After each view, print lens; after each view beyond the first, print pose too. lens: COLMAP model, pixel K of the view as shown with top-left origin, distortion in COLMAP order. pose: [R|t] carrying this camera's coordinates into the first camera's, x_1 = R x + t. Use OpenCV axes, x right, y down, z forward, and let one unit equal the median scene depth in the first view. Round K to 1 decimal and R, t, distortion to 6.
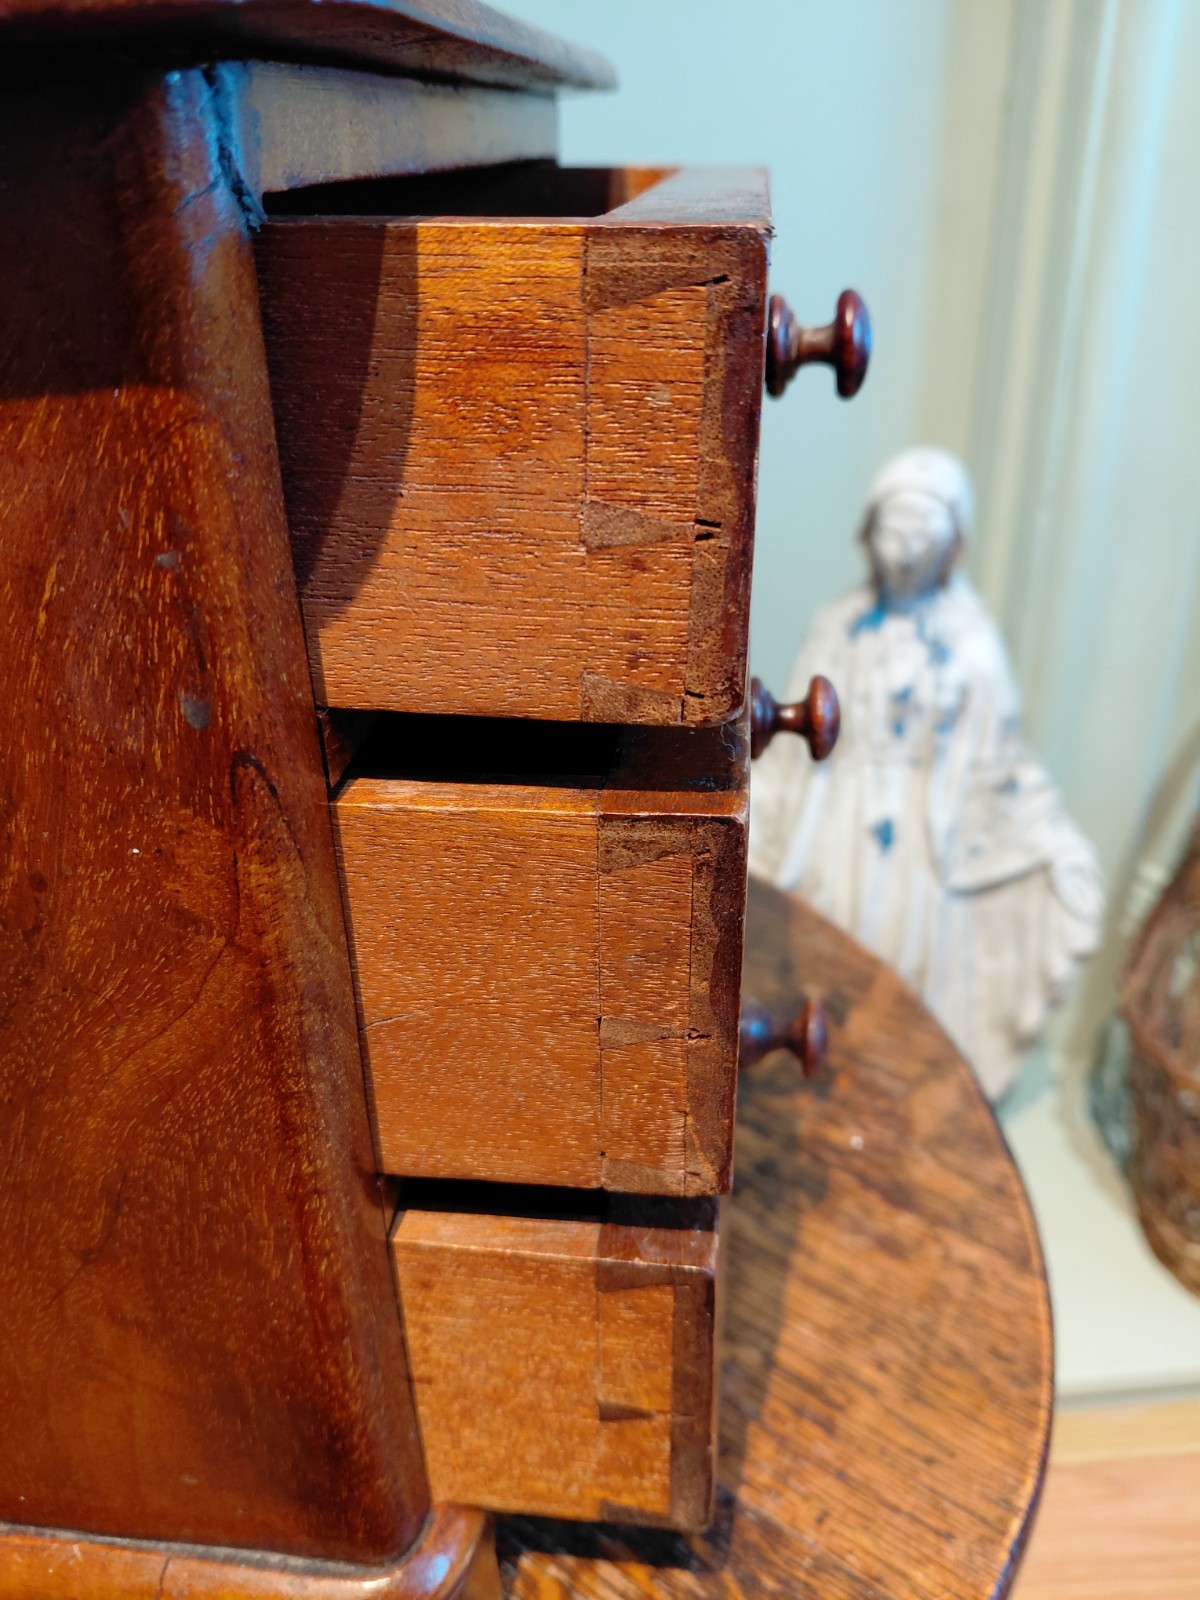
lens RADIAL K [[1236.4, 0, 598.1], [0, 1236.4, 800.6], [0, 0, 1]] dist [-0.068224, 0.005517]
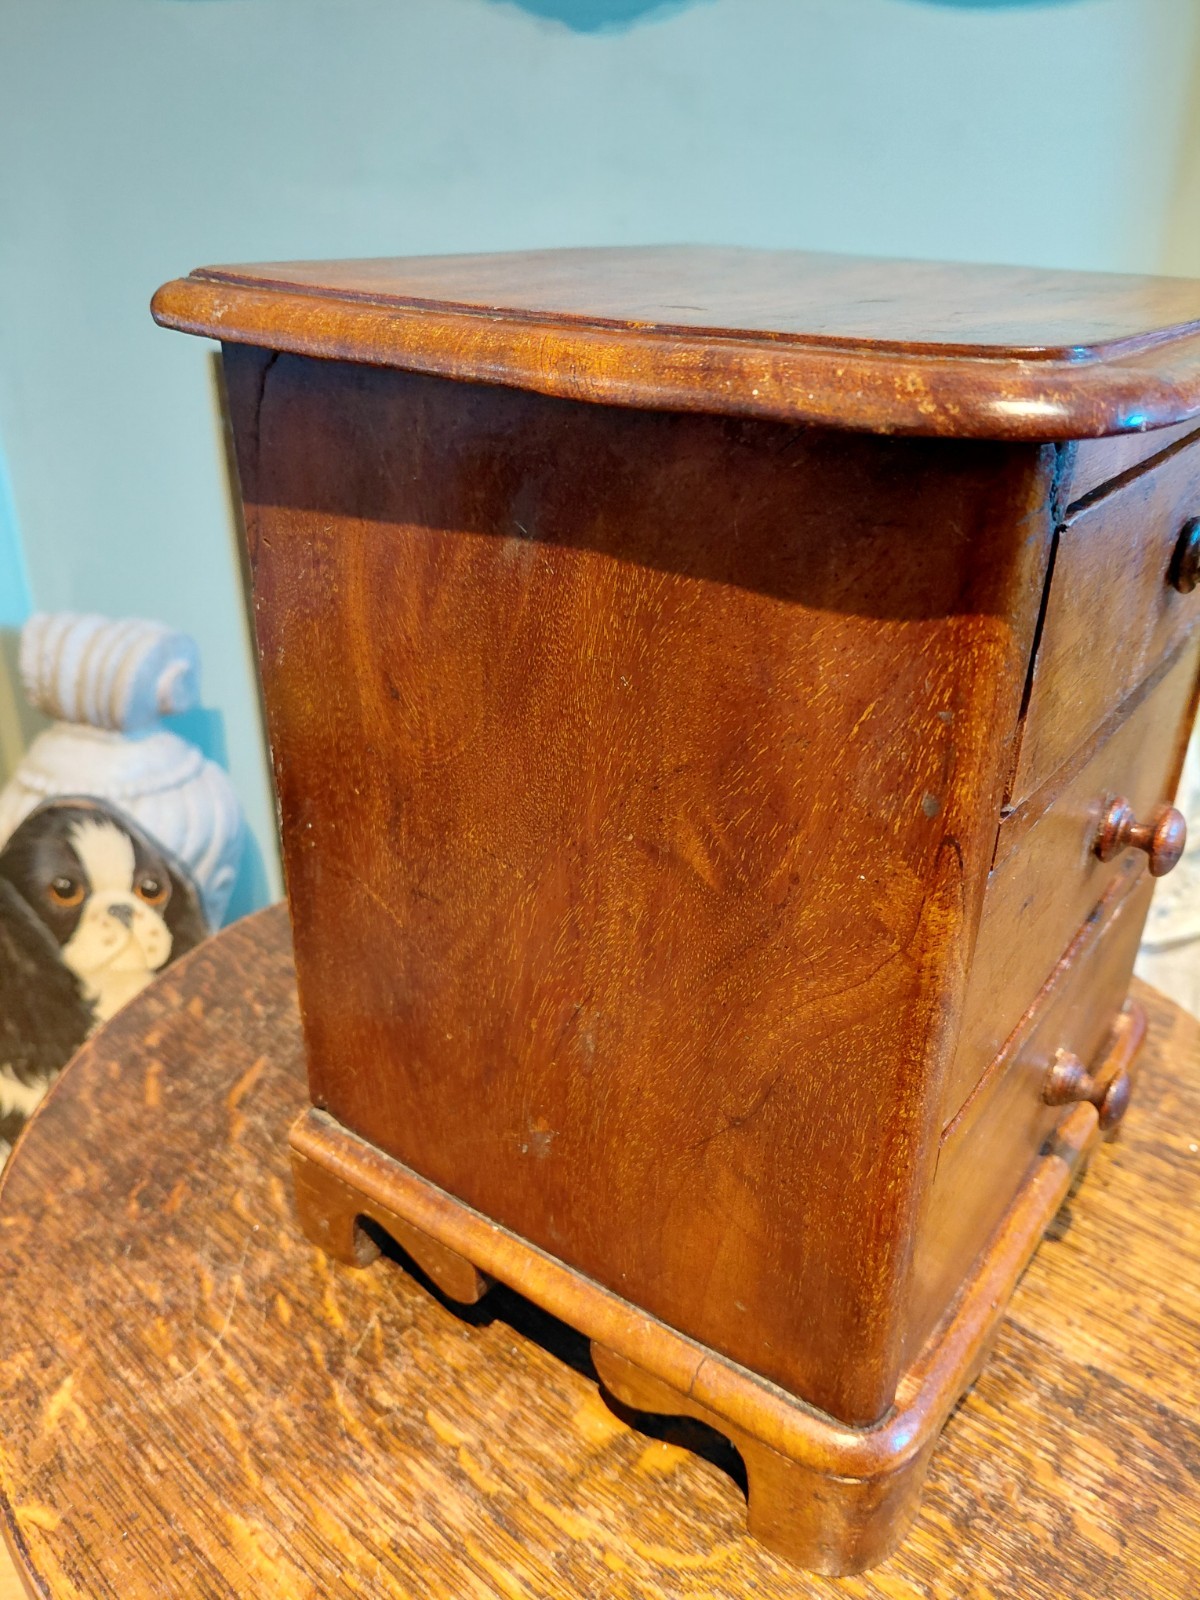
lens RADIAL K [[1234.0, 0, 607.7], [0, 1234.0, 803.7], [0, 0, 1]] dist [-0.096798, 0.077347]
pose [[0.998074, 0.047651, -0.039709, -0.606533], [-0.048655, 0.998510, -0.024723, -0.011825], [0.038471, 0.026607, 0.998905, -0.420606]]
